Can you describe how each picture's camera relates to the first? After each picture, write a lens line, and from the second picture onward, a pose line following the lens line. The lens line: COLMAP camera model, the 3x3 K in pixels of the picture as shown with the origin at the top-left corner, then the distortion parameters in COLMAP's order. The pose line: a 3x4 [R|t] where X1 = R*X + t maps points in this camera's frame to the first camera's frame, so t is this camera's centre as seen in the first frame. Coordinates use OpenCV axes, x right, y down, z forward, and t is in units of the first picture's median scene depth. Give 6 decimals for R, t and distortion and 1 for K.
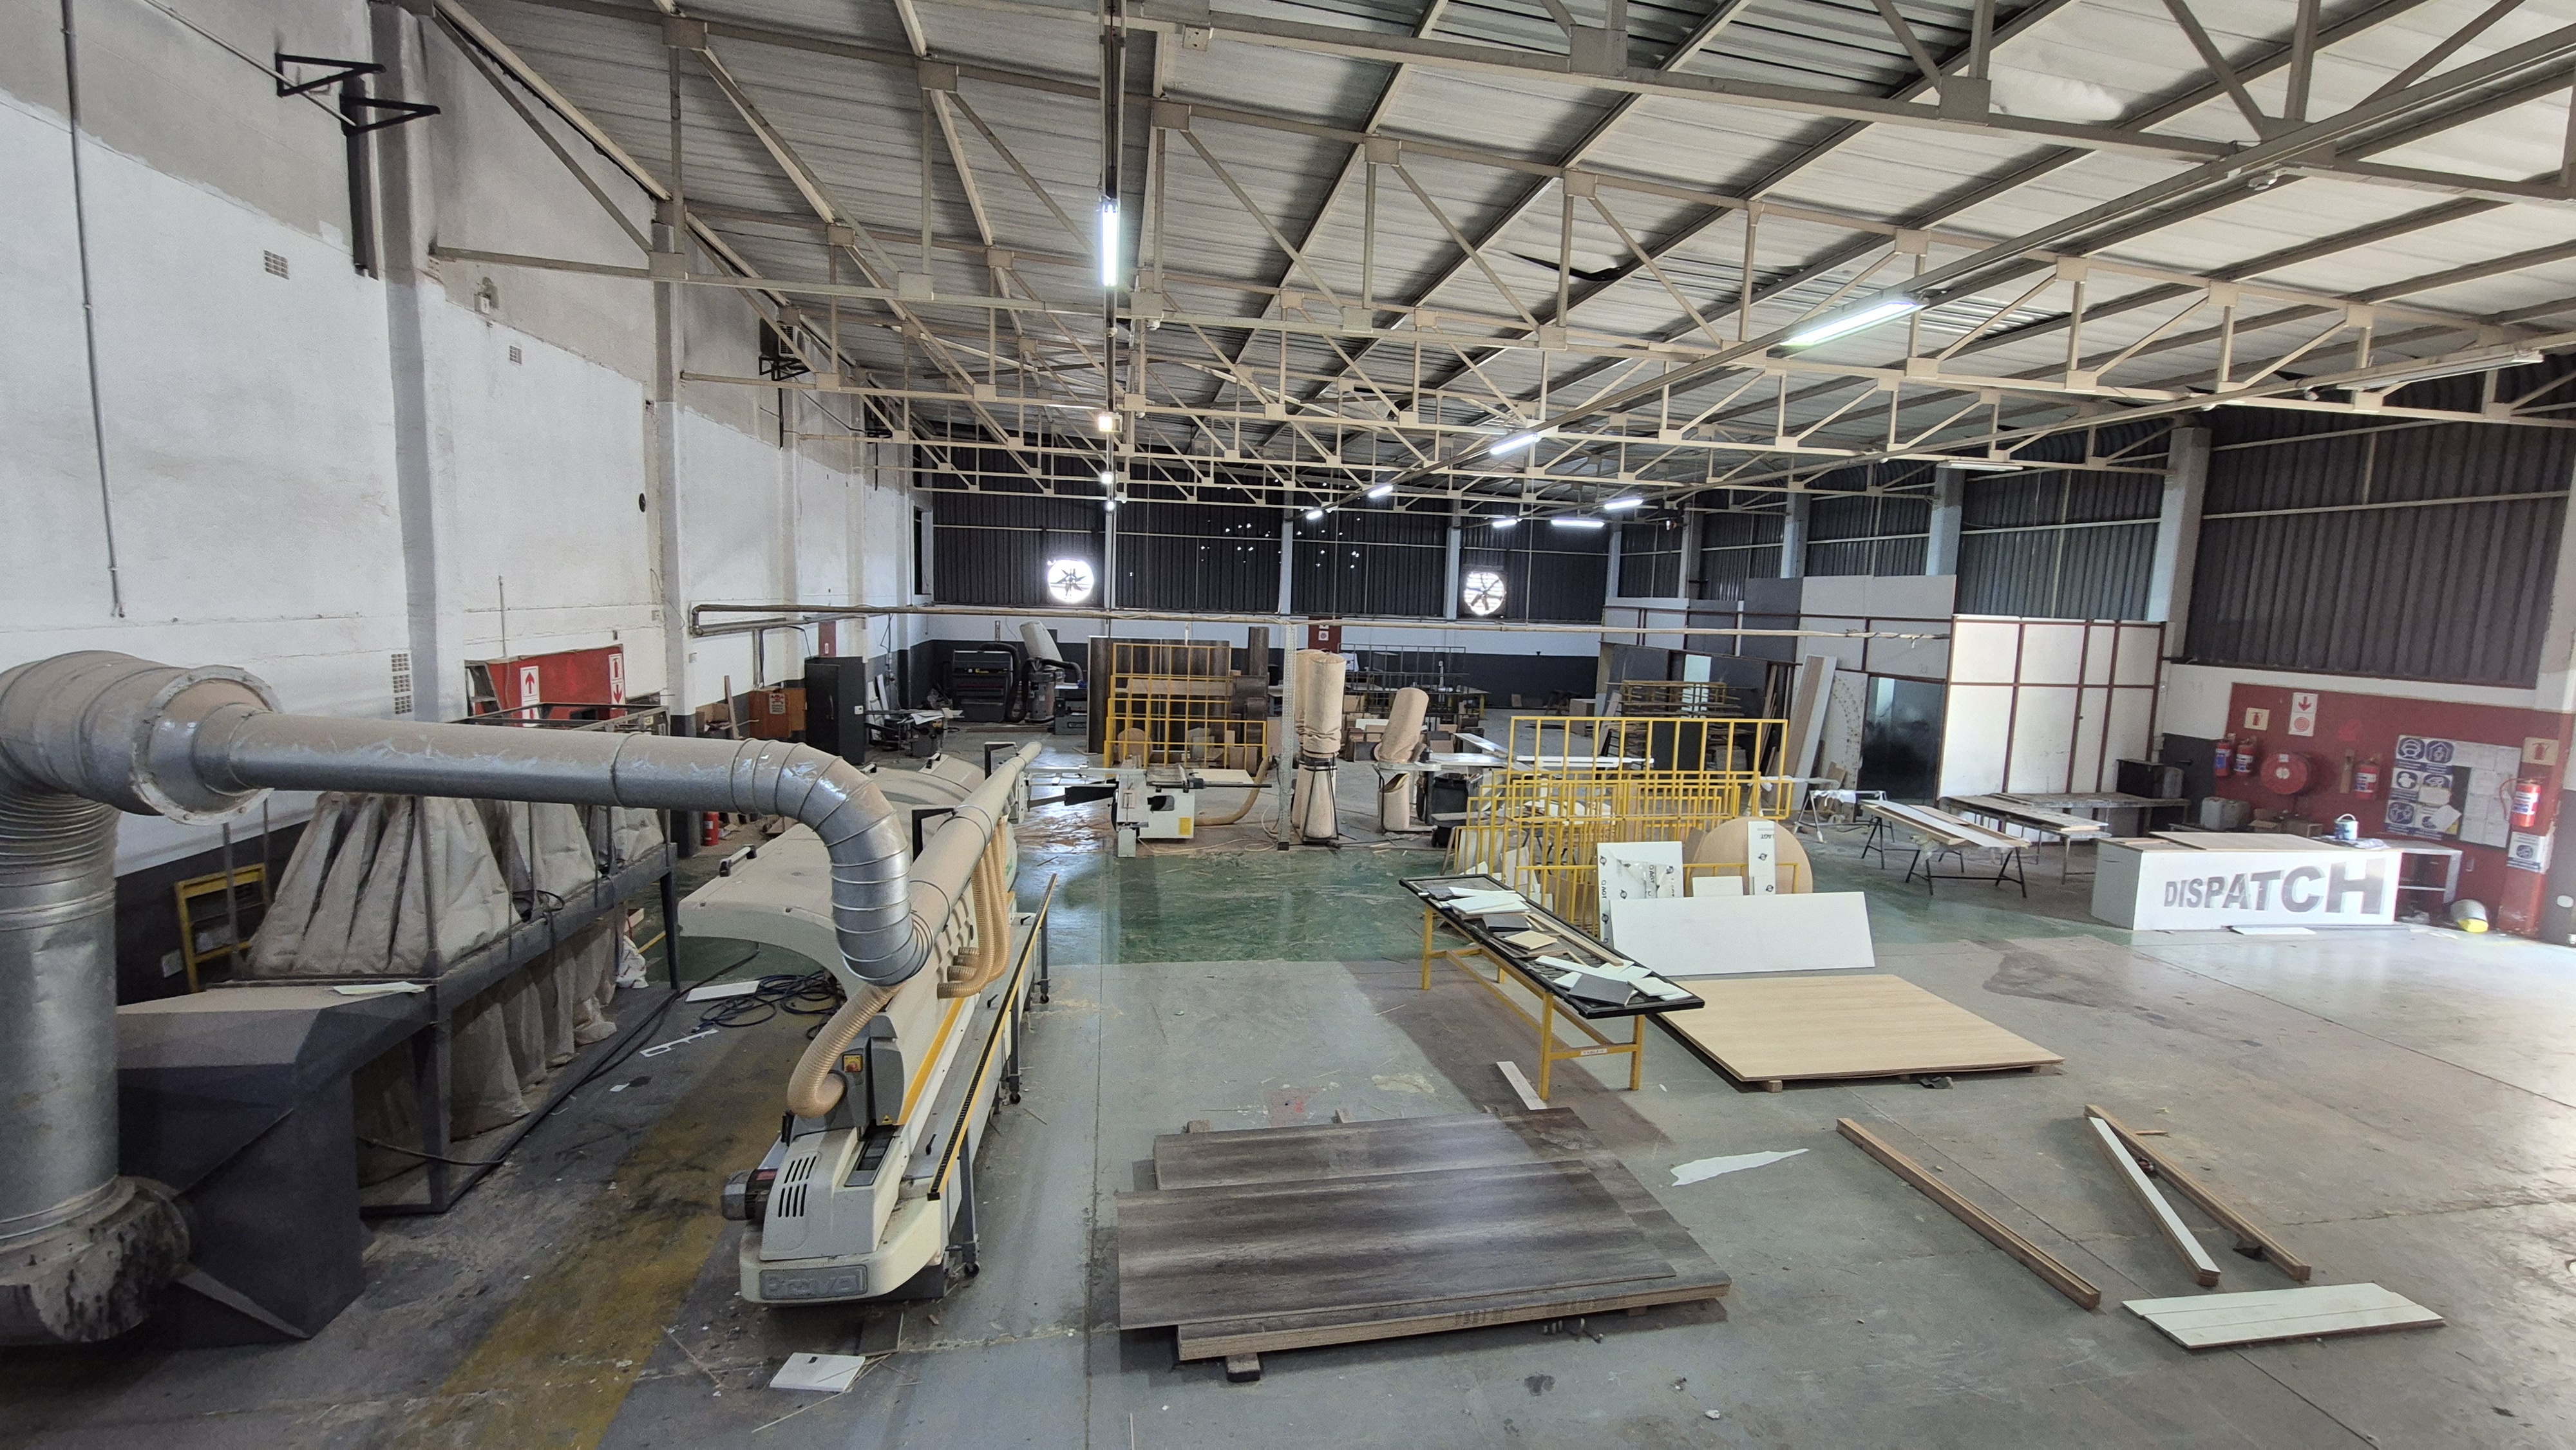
lens RADIAL K [[1063.9, 0, 1299.5], [0, 1063.9, 718.9], [0, 0, 1]] dist [-0.000087, 0.002148]
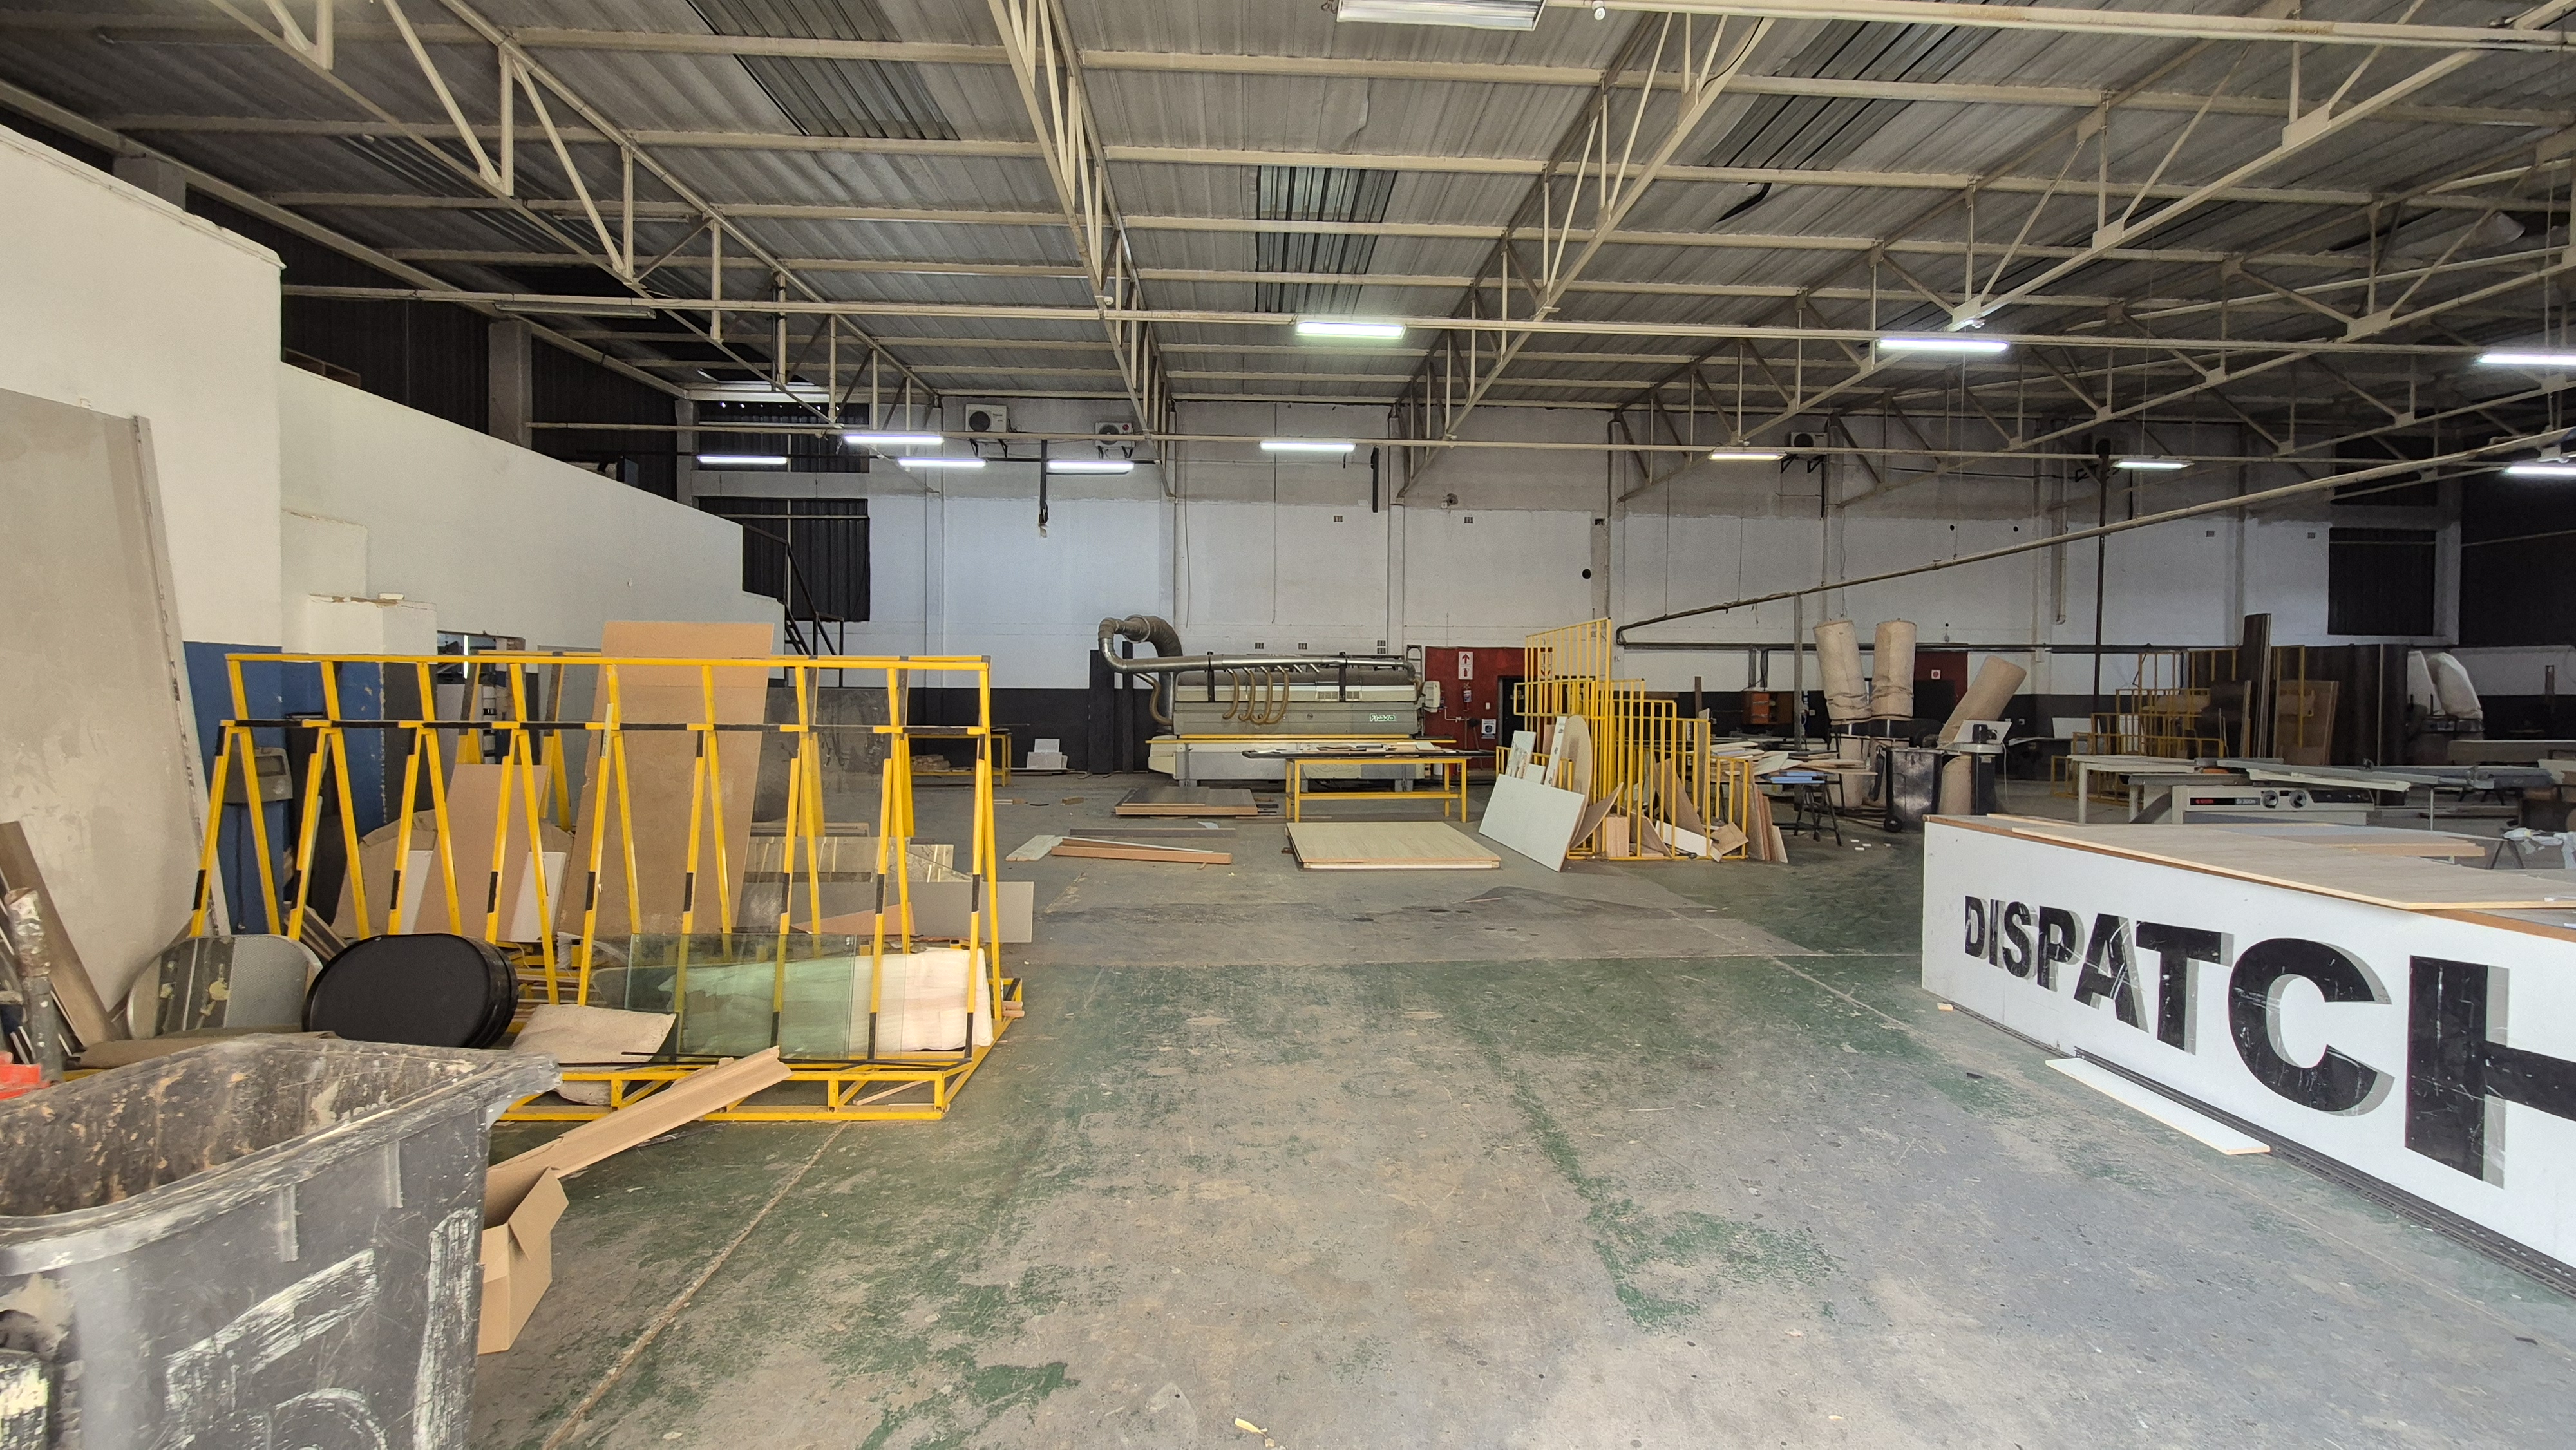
lens RADIAL K [[1063.9, 0, 1289.2], [0, 1063.9, 720.3], [0, 0, 1]] dist [-0.000087, 0.002148]
pose [[-0.128803, -0.017073, -0.991523, 1.283728], [-0.126169, 0.992009, -0.000692, 0.115612], [0.983611, 0.125010, -0.129927, 0.767425]]
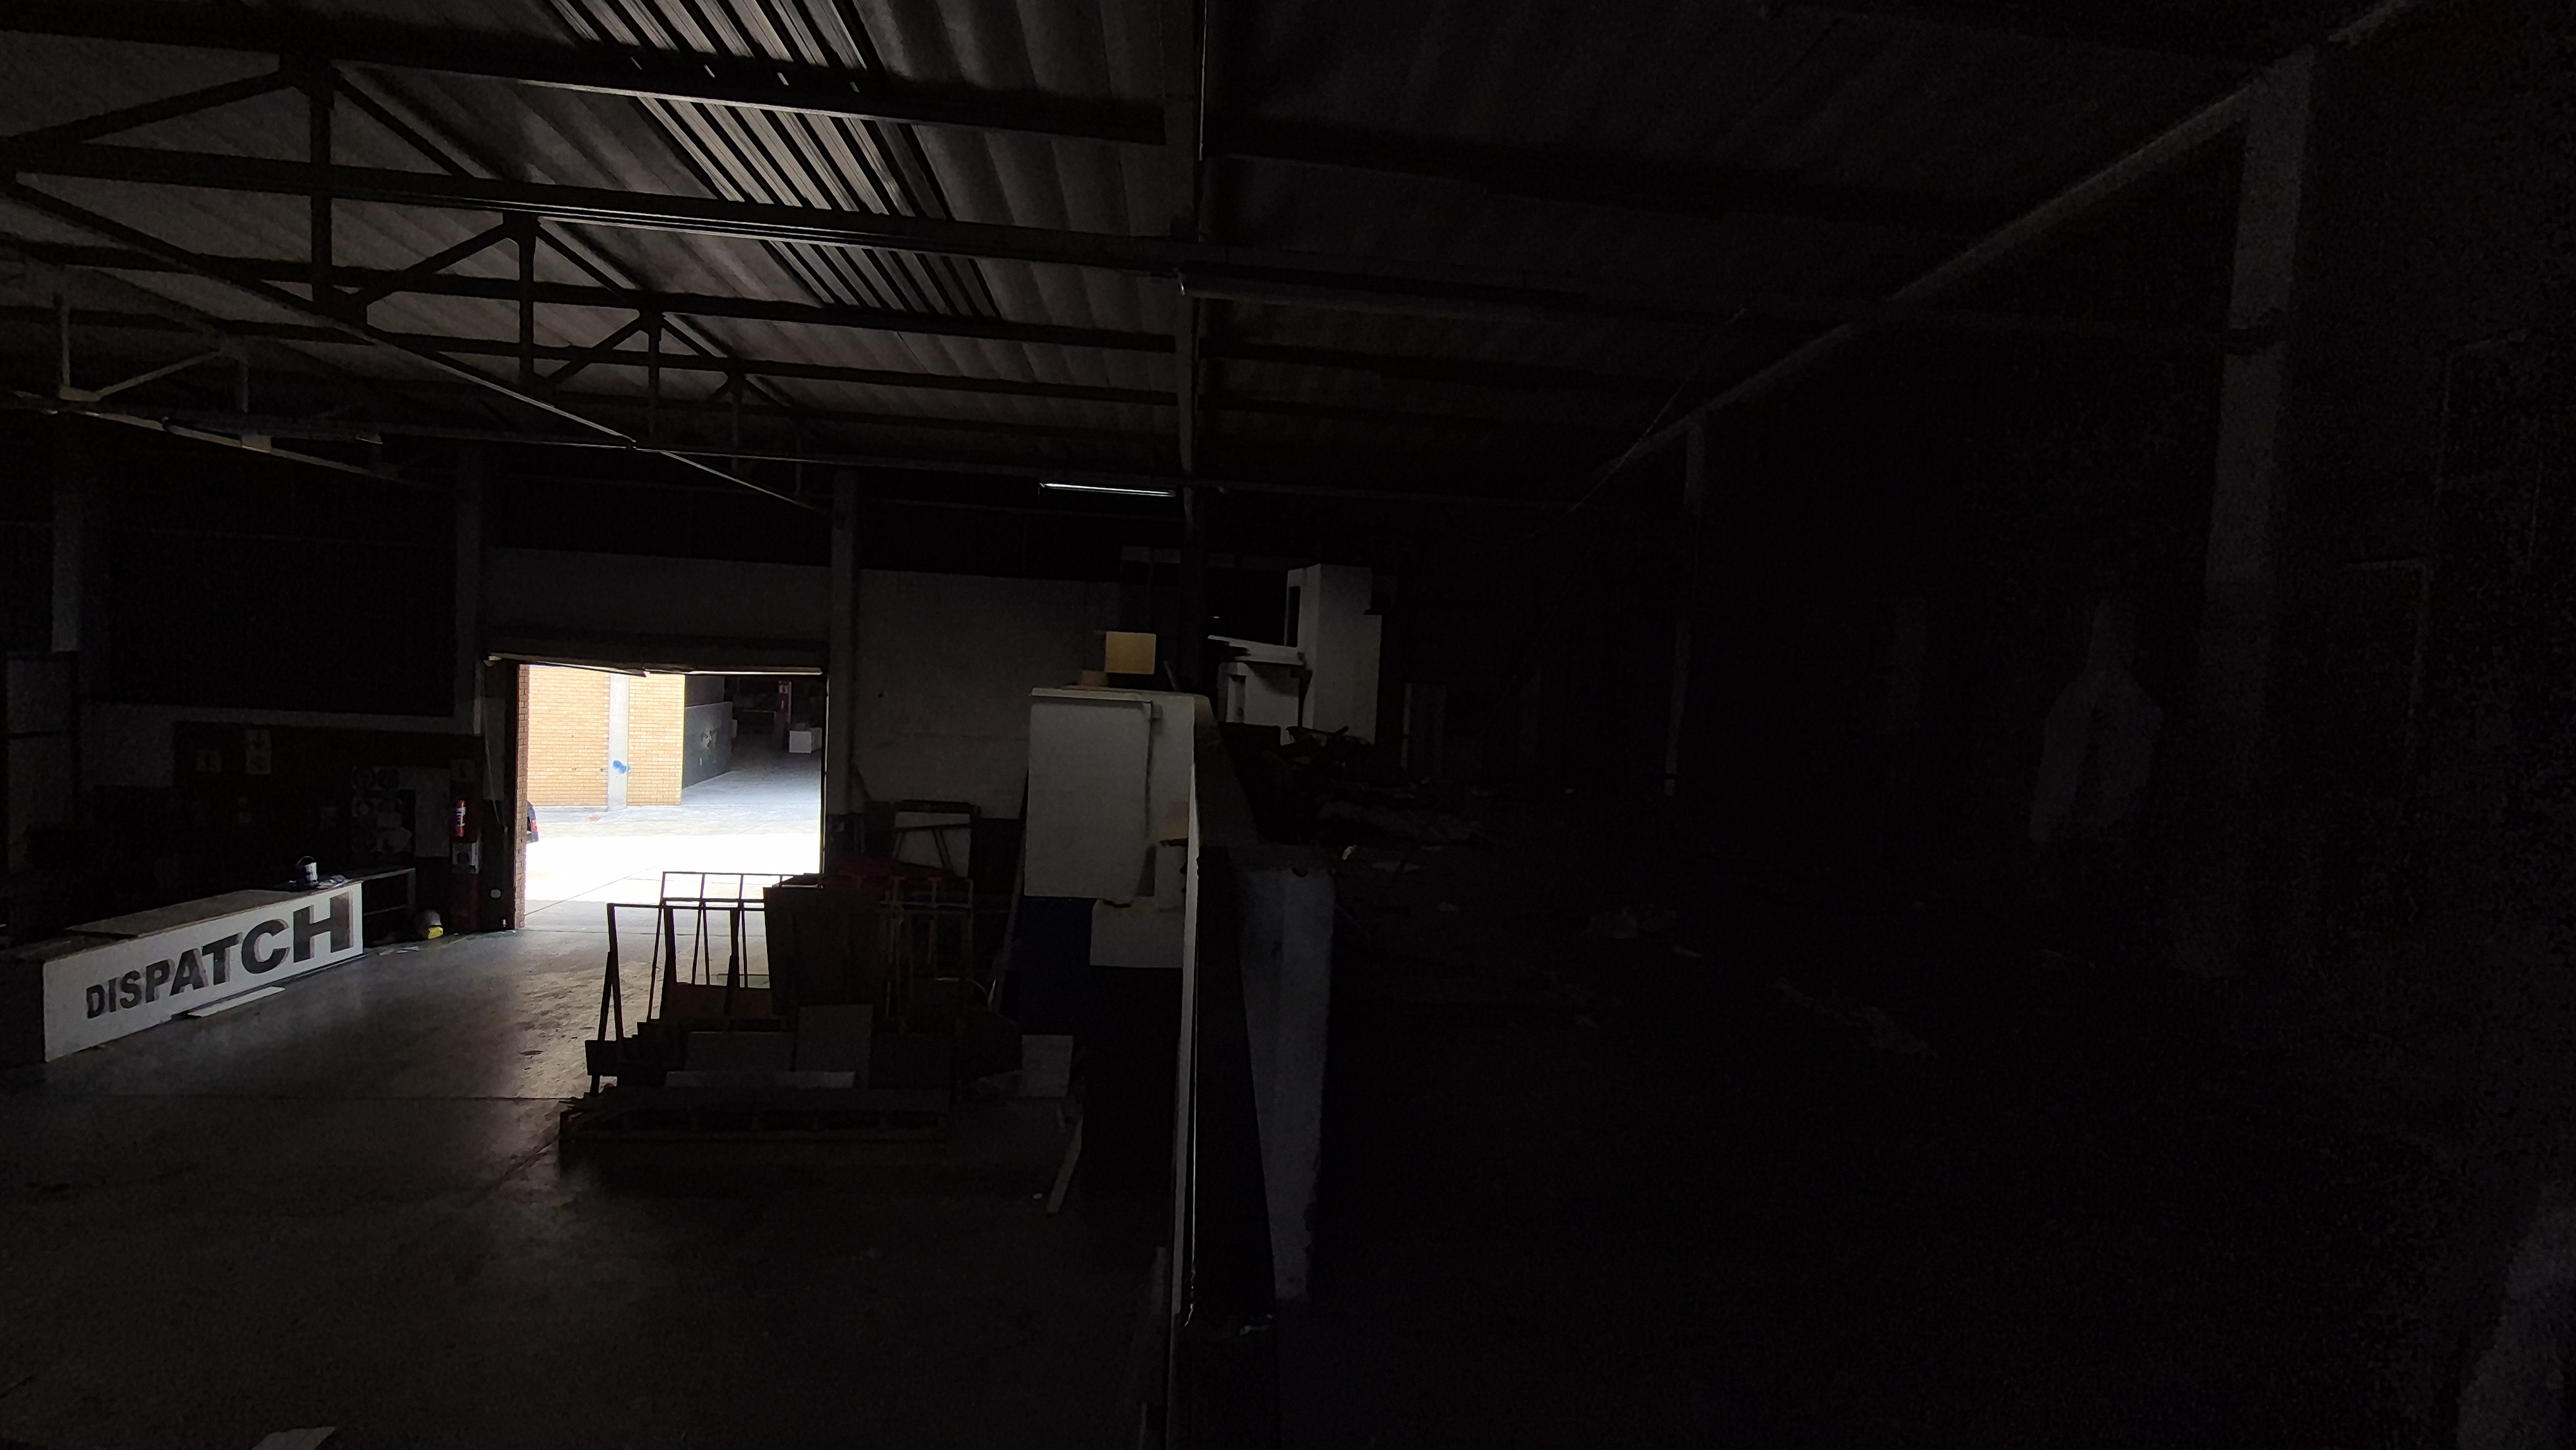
lens RADIAL K [[1063.9, 0, 1307.2], [0, 1063.9, 708.1], [0, 0, 1]] dist [-0.000087, 0.002148]
pose [[0.083234, -0.073822, 0.993792, 0.095694], [0.066153, 0.995462, 0.068406, -0.054608], [-0.994332, 0.060049, 0.087740, -0.012806]]
